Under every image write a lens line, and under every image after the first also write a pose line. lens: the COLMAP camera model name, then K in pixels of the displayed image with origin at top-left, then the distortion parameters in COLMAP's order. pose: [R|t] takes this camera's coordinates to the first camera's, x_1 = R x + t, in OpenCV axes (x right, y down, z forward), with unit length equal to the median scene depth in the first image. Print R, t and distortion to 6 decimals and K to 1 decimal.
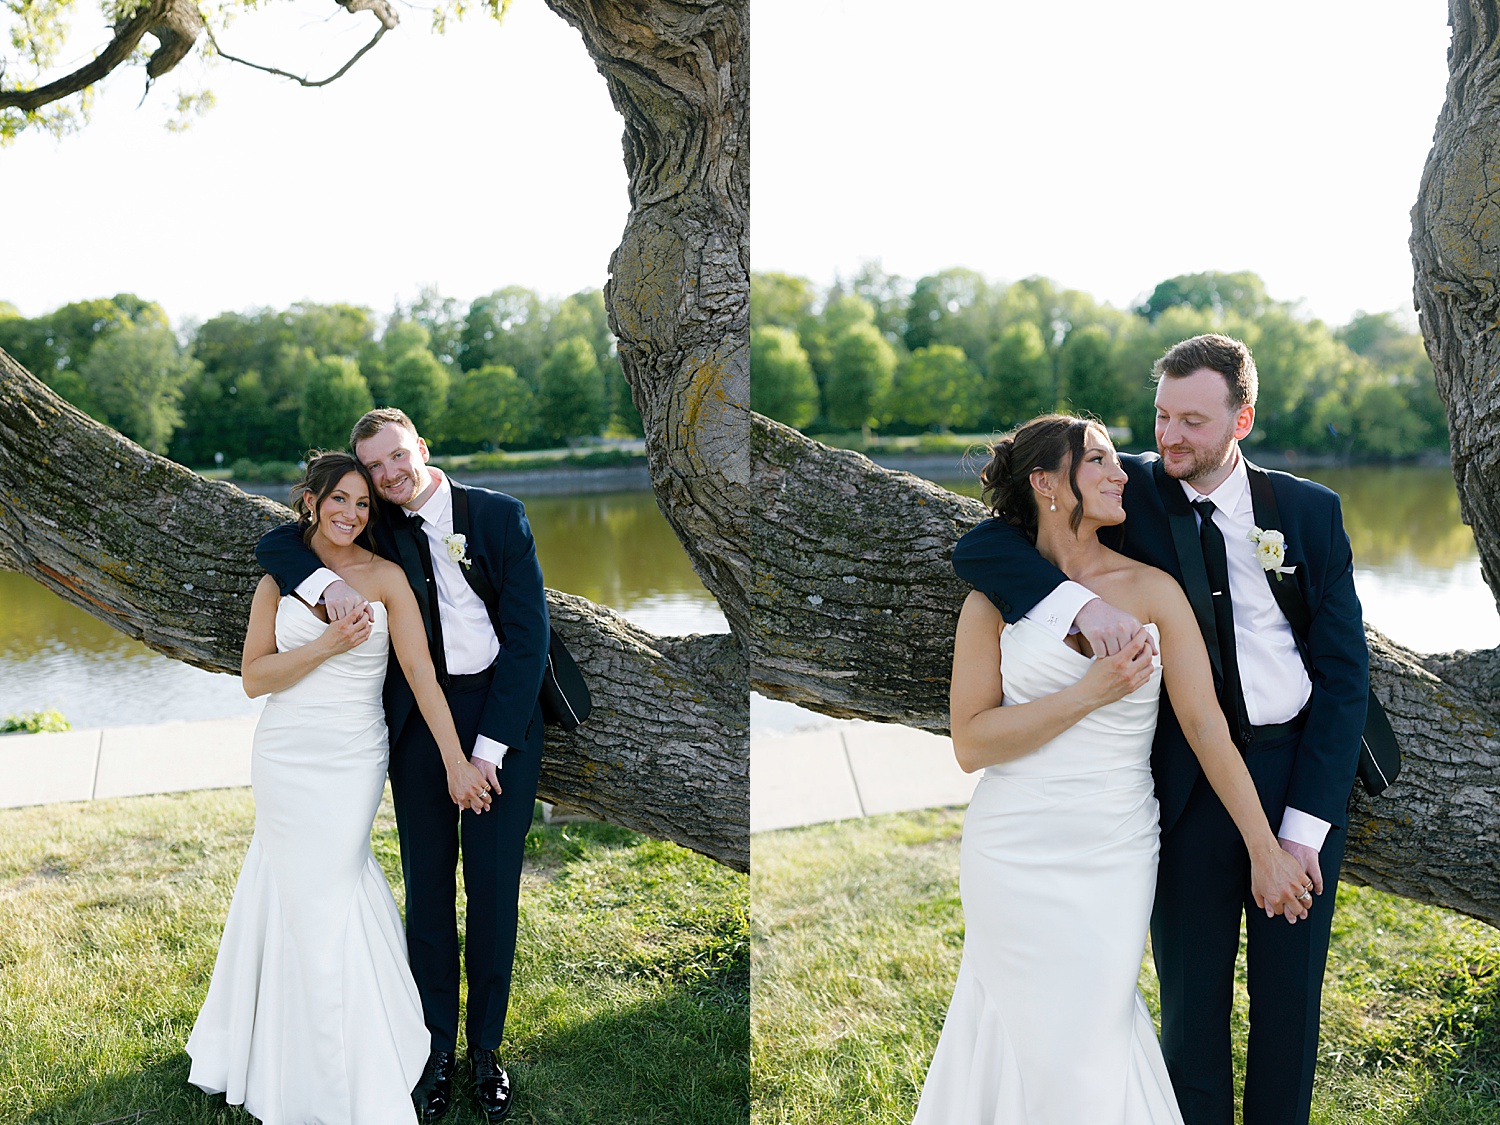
lens RADIAL K [[1575.7, 0, 750.0], [0, 1575.7, 562.5], [0, 0, 1]] dist [0.010964, -0.011652]
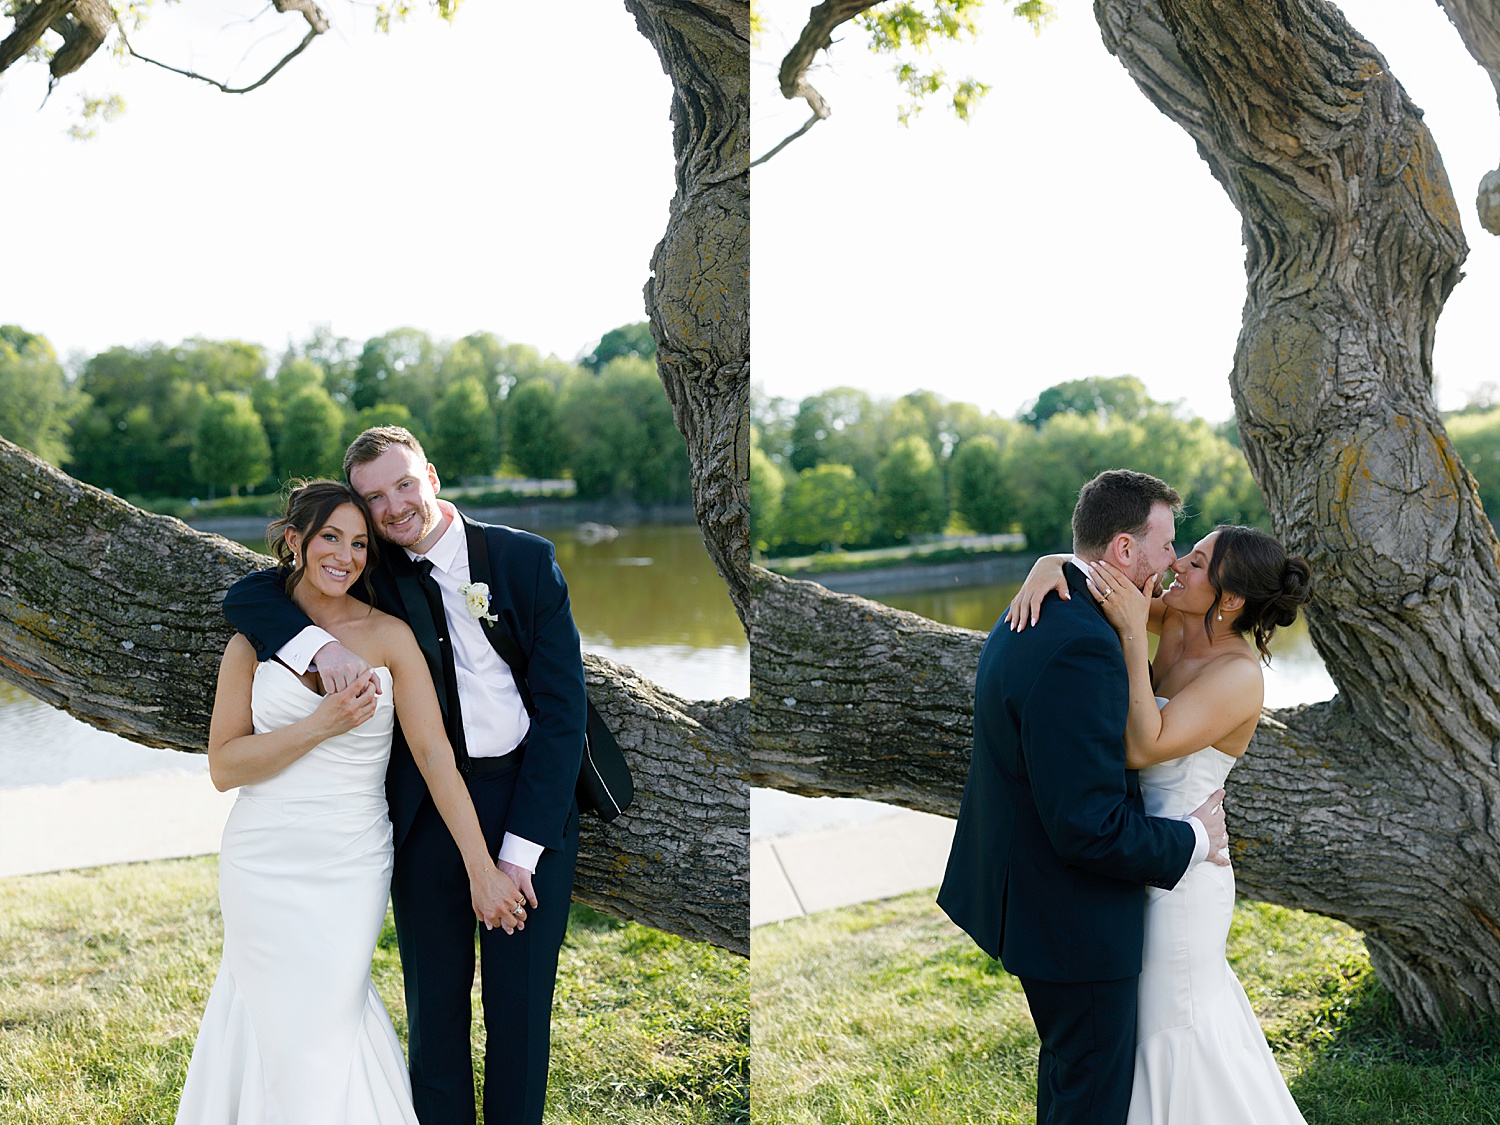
lens RADIAL K [[1501.5, 0, 749.5], [0, 1501.5, 580.8], [0, 0, 1]] dist [0.001734, 0.006368]
pose [[0.996369, 0.002541, 0.085102, -0.097108], [-0.001502, 0.999924, -0.012267, -0.008229], [-0.085126, 0.012095, 0.996297, 0.189589]]
